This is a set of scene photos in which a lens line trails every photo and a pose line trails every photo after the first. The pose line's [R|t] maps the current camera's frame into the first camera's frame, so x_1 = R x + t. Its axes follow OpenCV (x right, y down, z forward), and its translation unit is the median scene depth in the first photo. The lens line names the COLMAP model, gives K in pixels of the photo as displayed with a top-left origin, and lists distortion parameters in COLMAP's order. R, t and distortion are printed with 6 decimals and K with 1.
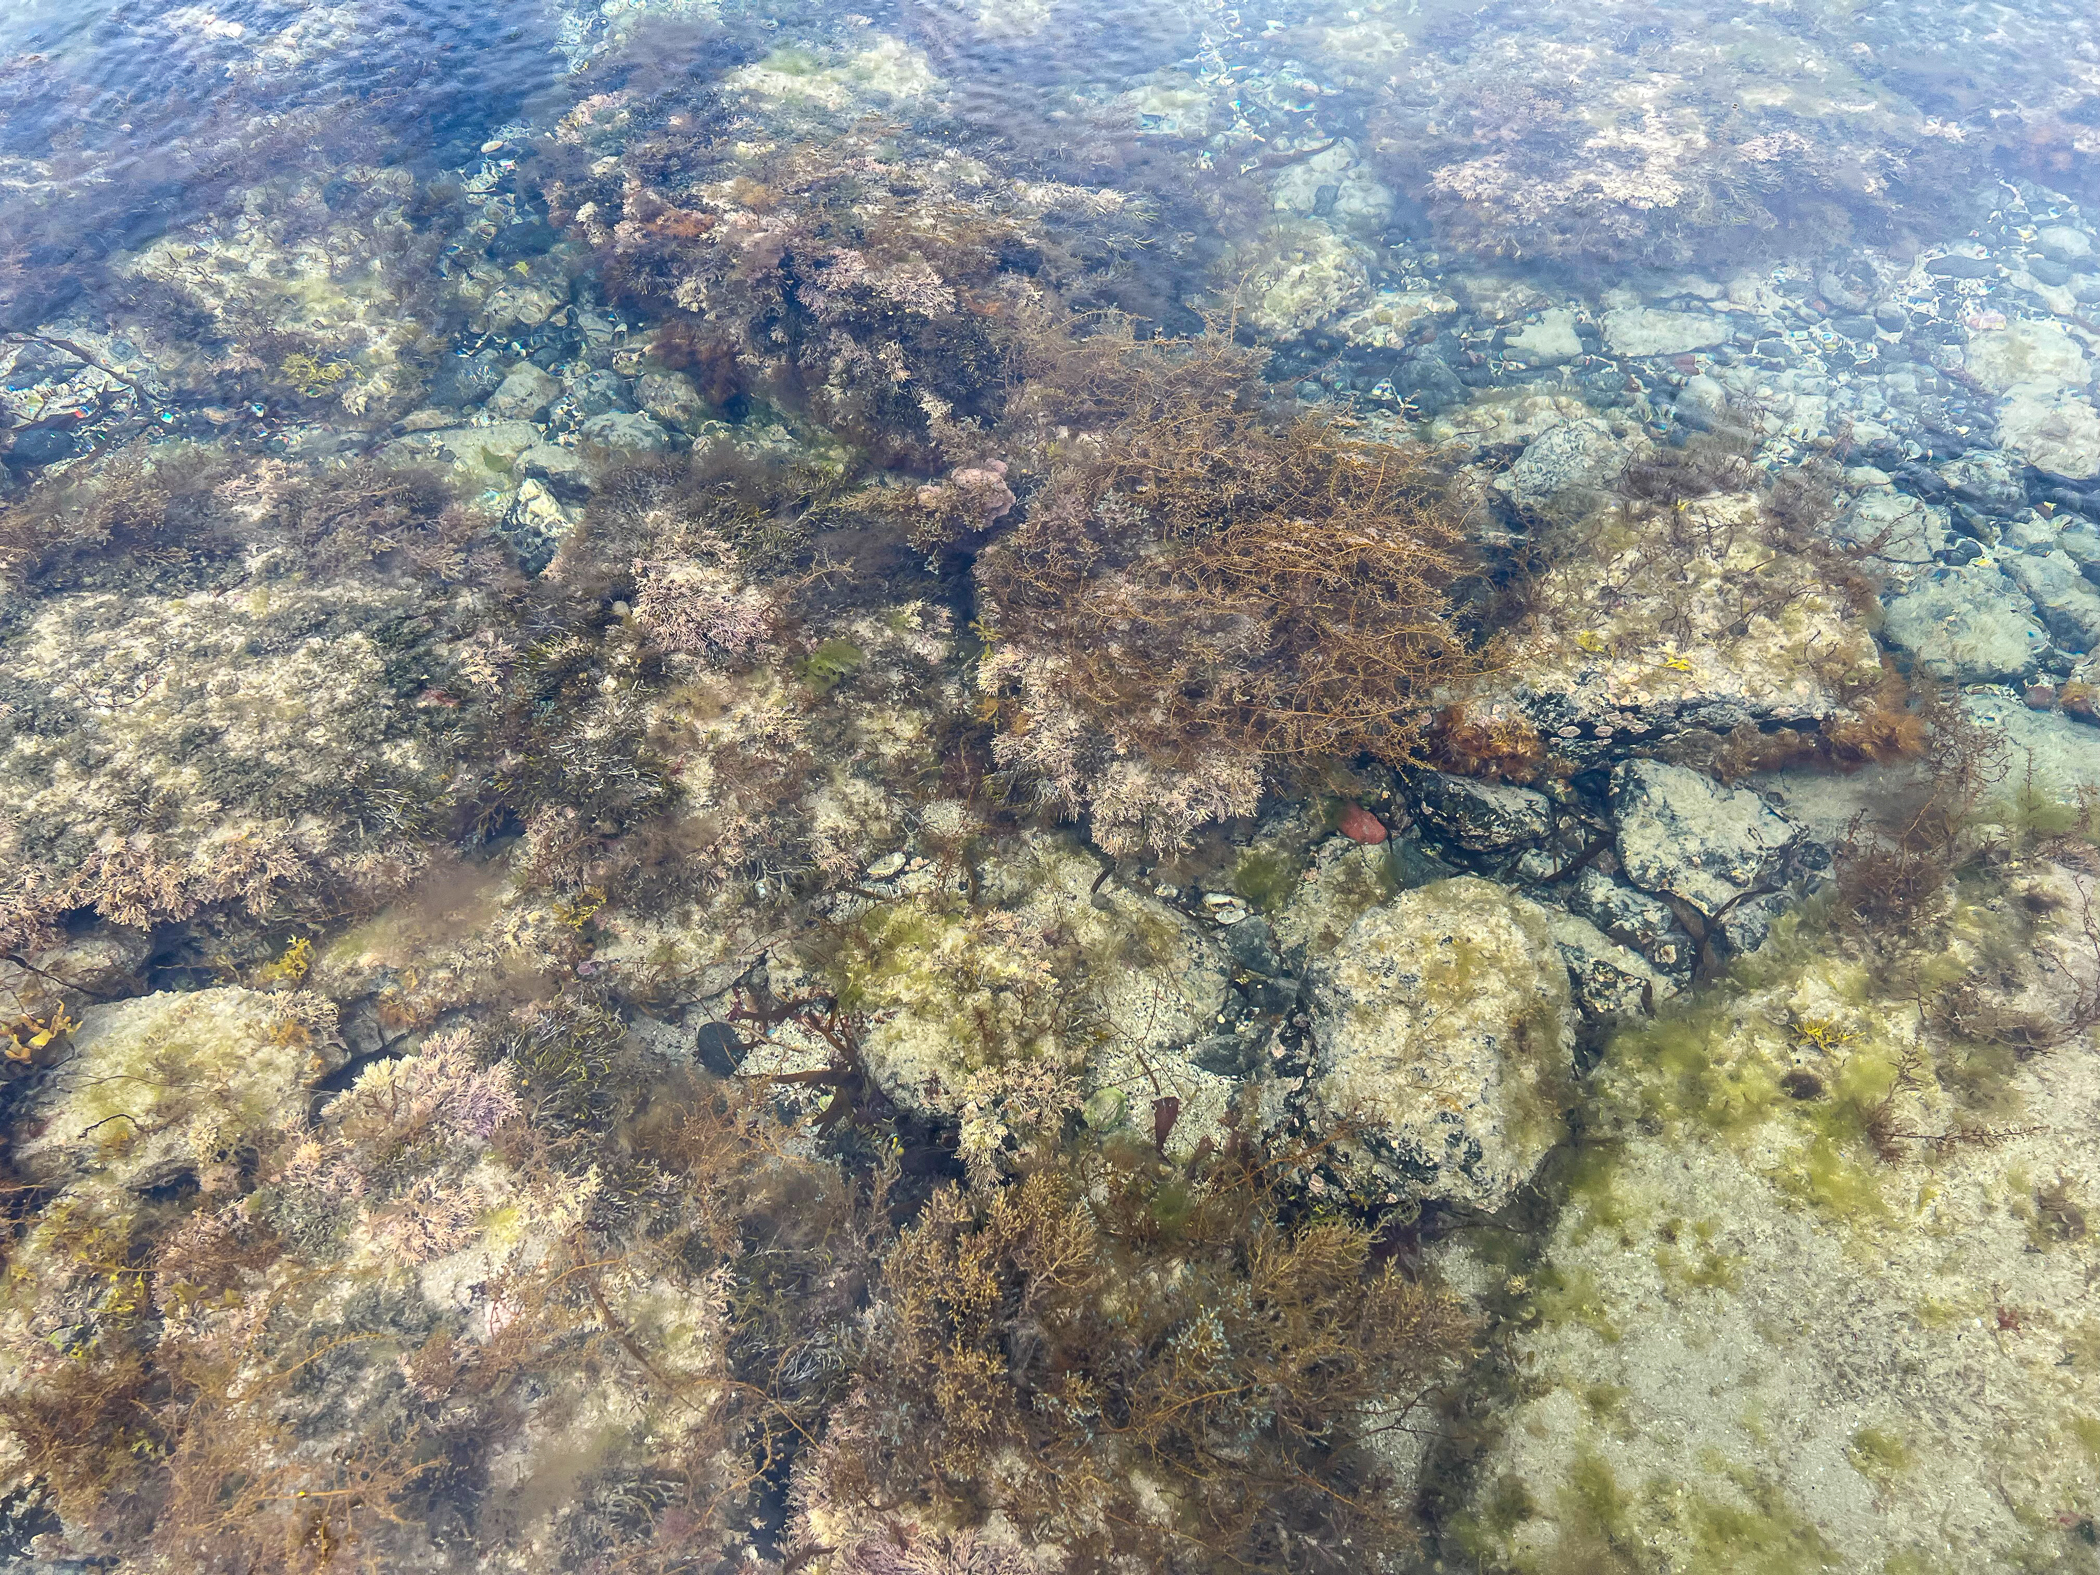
lens RADIAL K [[1613.8, 0, 1034.2], [0, 1613.8, 830.3], [0, 0, 1]] dist [0.090427, -0.087471]
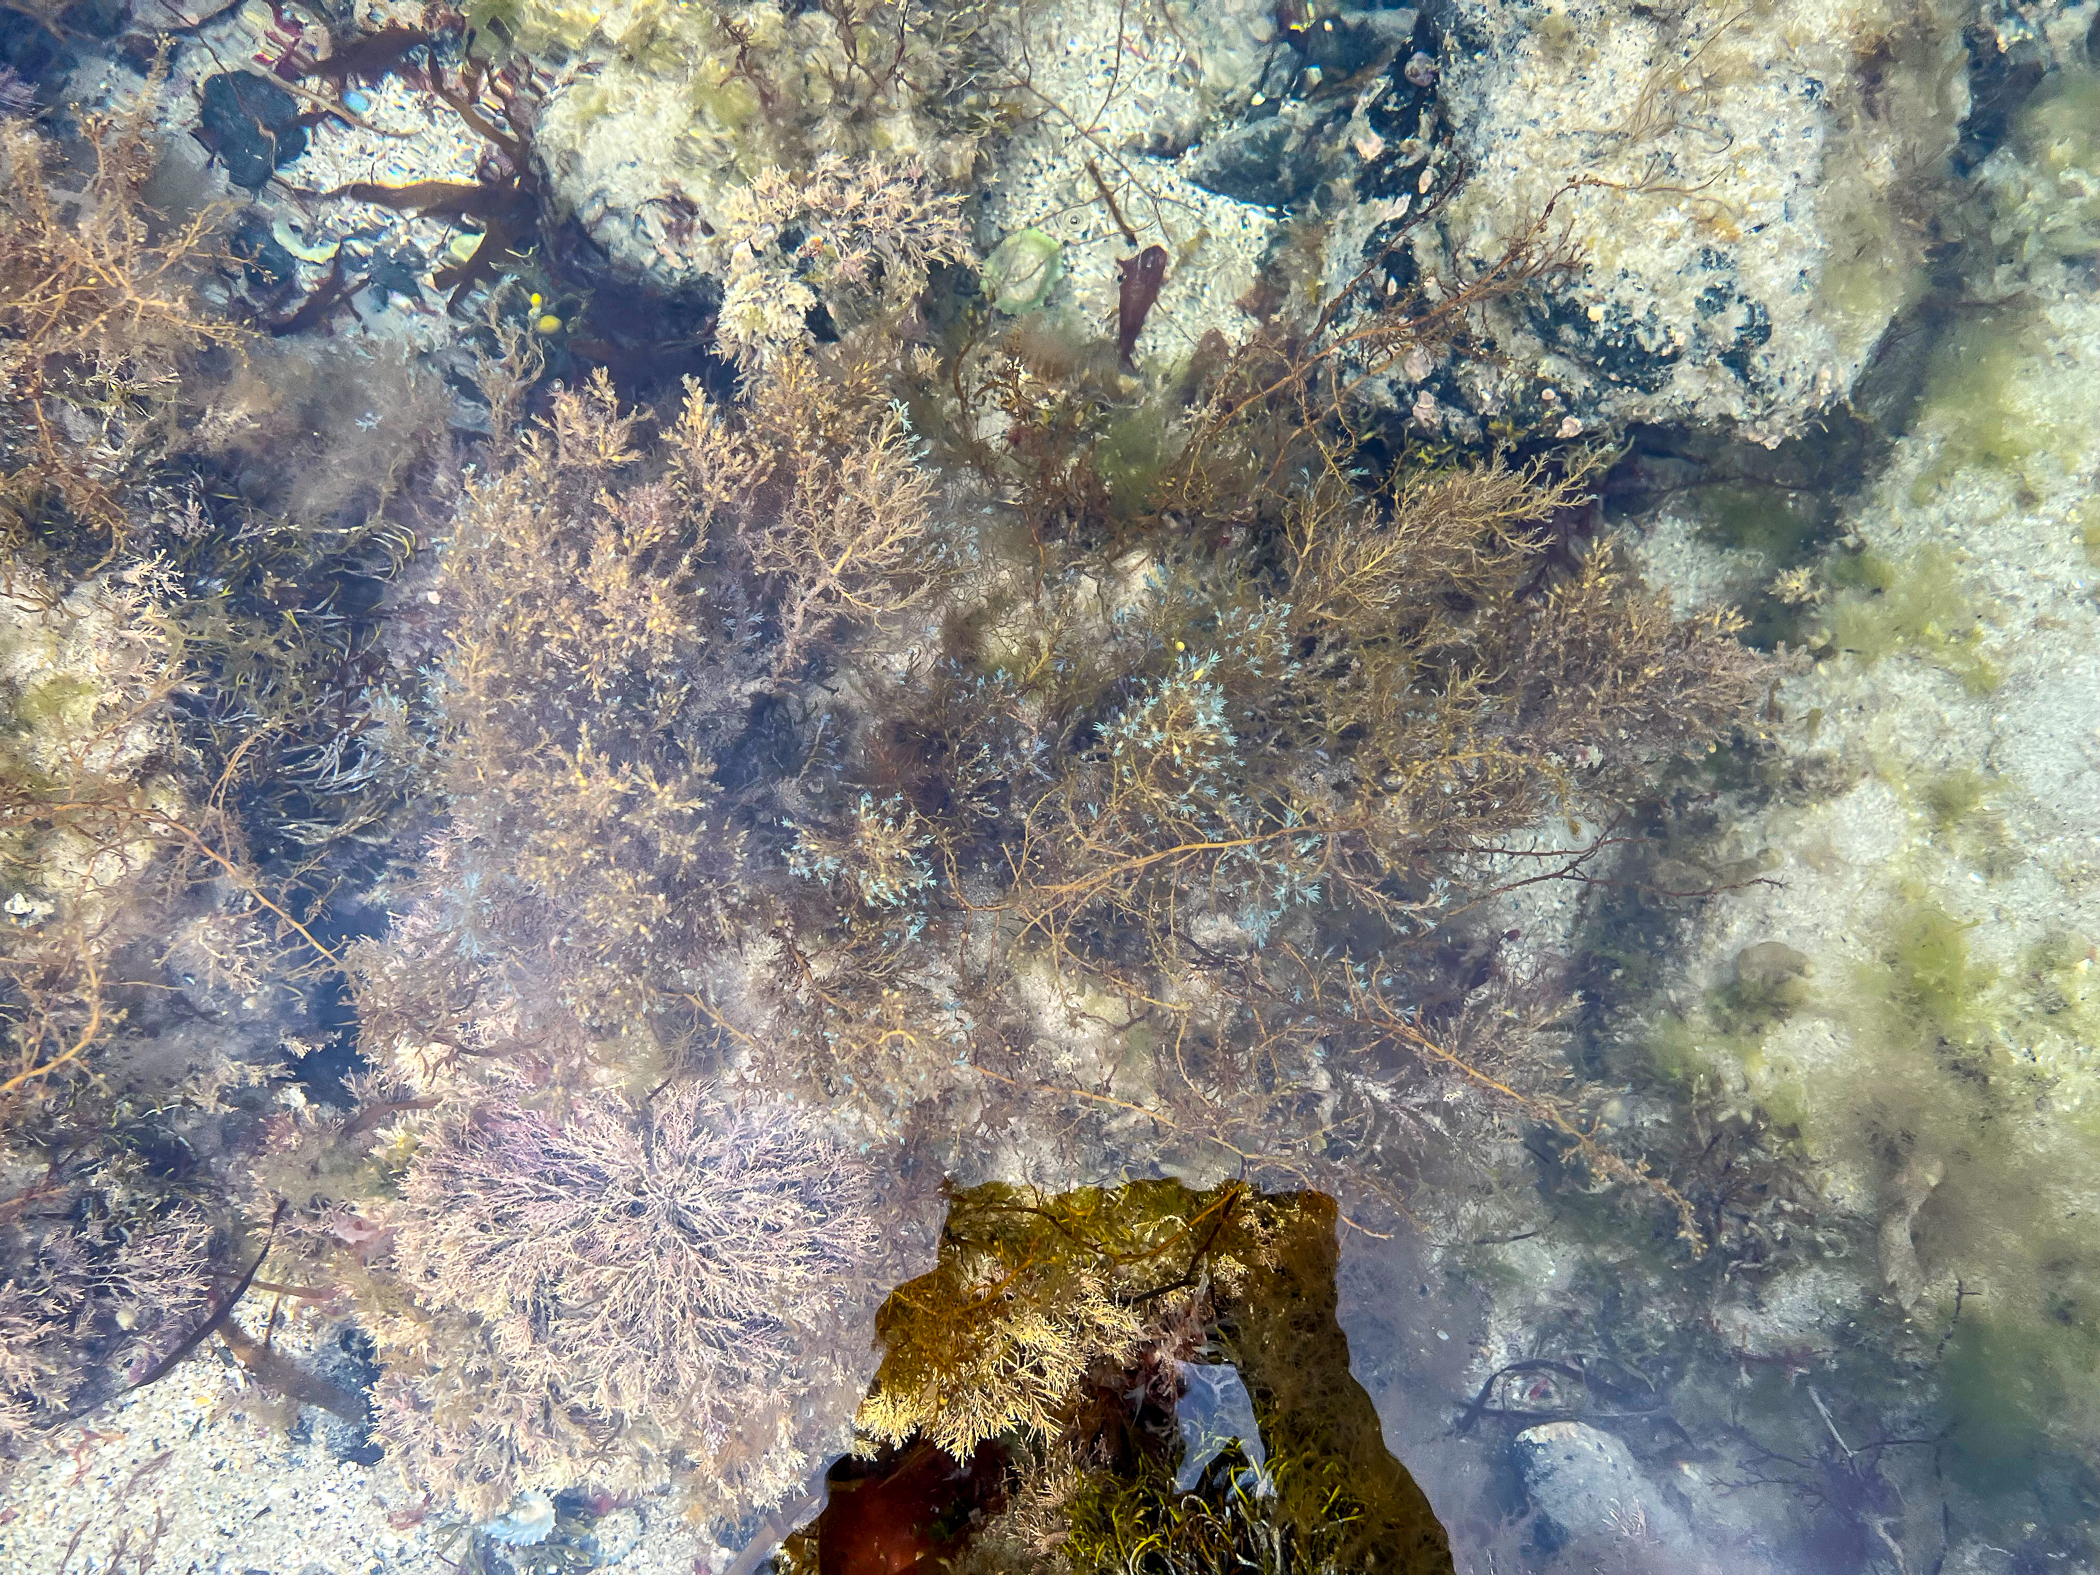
lens RADIAL K [[1613.8, 0, 1034.2], [0, 1613.8, 830.3], [0, 0, 1]] dist [0.090427, -0.087471]
pose [[0.999940, -0.002063, -0.010789, 0.056391], [0.006349, 0.910058, 0.414433, 0.126833], [0.008964, -0.414476, 0.910016, 0.475675]]
